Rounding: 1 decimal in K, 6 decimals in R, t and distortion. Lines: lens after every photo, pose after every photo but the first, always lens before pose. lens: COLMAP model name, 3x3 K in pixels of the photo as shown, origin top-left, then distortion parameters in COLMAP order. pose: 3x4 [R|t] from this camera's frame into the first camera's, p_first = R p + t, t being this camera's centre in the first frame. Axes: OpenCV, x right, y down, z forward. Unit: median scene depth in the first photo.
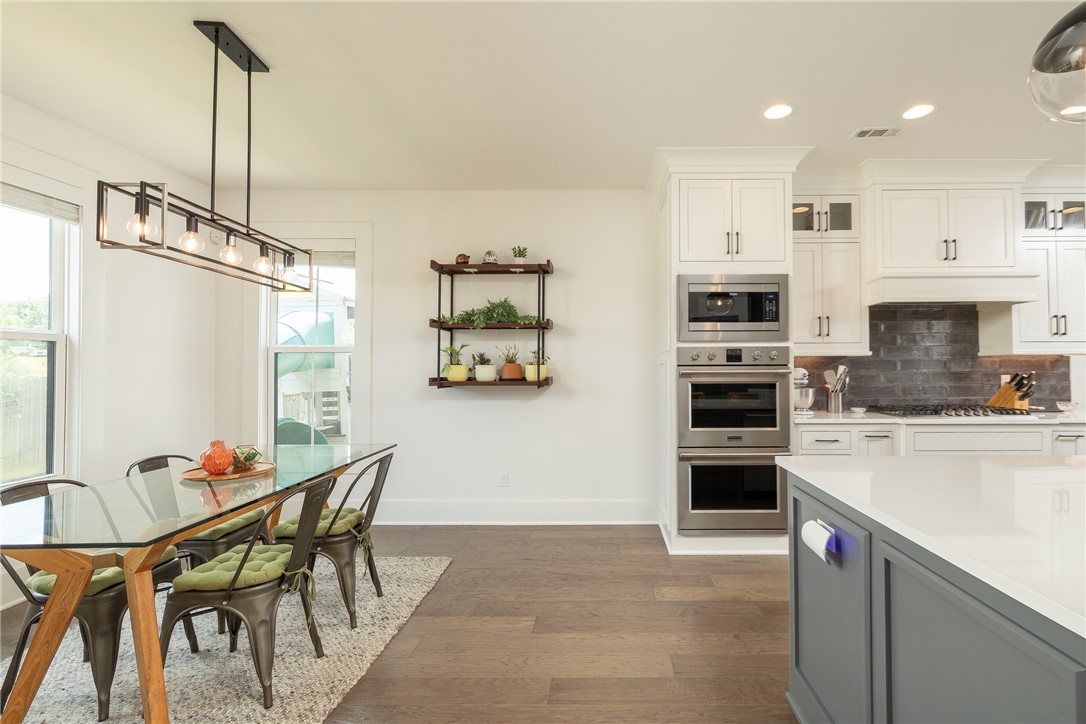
lens RADIAL K [[462.9, 0, 581.3], [0, 462.9, 352.8], [0, 0, 1]] dist [0.000302, 0.000738]
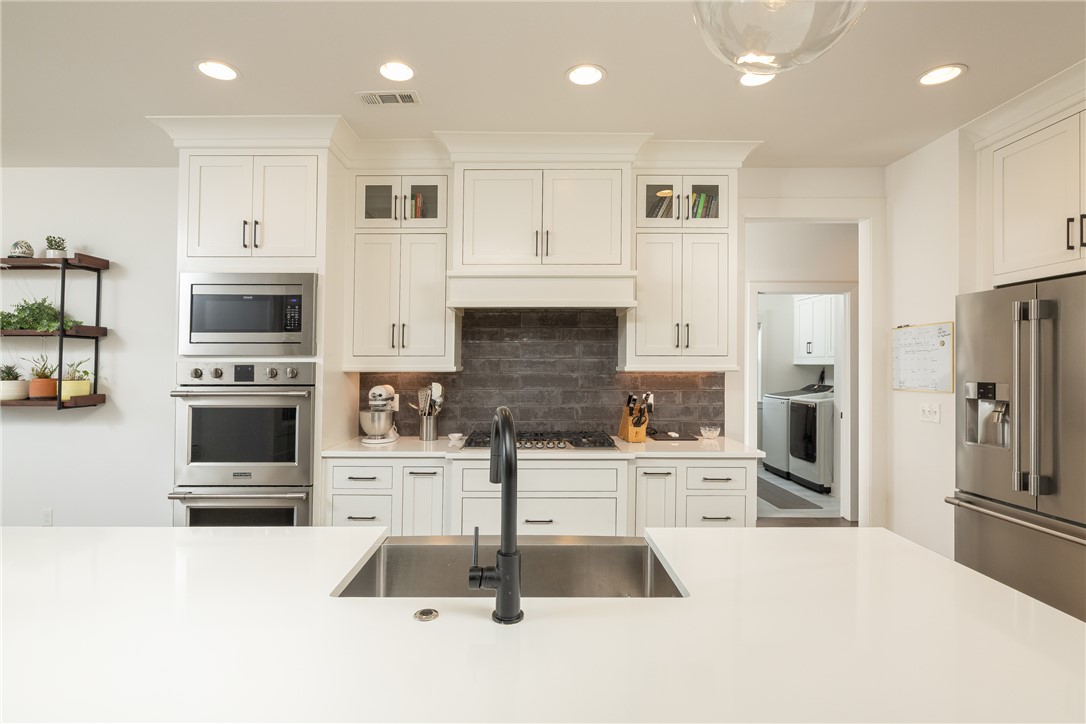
lens RADIAL K [[522.3, 0, 525.6], [0, 522.3, 353.7], [0, 0, 1]] dist [-0.004592, 0.001489]
pose [[0.999925, 0.002729, 0.011911, 0.728137], [-0.002750, 0.999995, 0.001767, -0.027789], [-0.011906, -0.001800, 0.999928, 0.072787]]
